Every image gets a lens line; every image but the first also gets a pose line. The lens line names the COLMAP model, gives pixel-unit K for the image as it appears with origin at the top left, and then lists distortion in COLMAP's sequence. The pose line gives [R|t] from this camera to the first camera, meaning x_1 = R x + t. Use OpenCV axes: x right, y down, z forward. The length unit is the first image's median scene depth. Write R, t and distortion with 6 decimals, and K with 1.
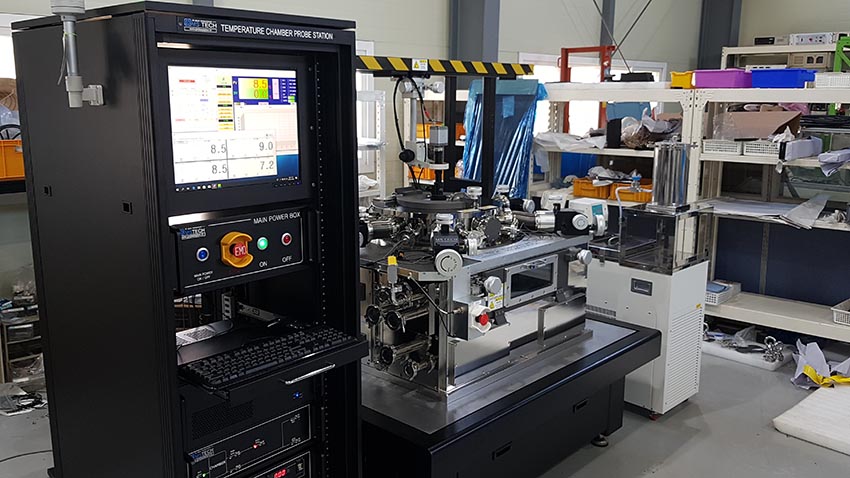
lens RADIAL K [[737.5, 0, 425.0], [0, 737.5, 239.0], [0, 0, 1]] dist [0.010438, 0.000769]
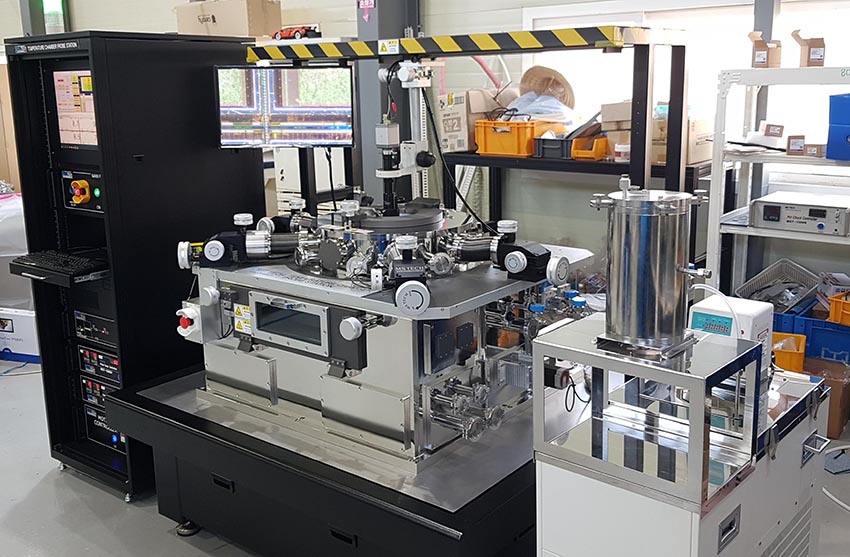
lens RADIAL K [[815.9, 0, 425.2], [0, 815.9, 261.4], [0, 0, 1]] dist [-0.009079, -0.004708]
pose [[0.073107, 0.207239, -0.975555, 1.413074], [-0.179049, 0.965007, 0.191580, -0.285335], [0.981120, 0.160667, 0.107654, 1.496263]]
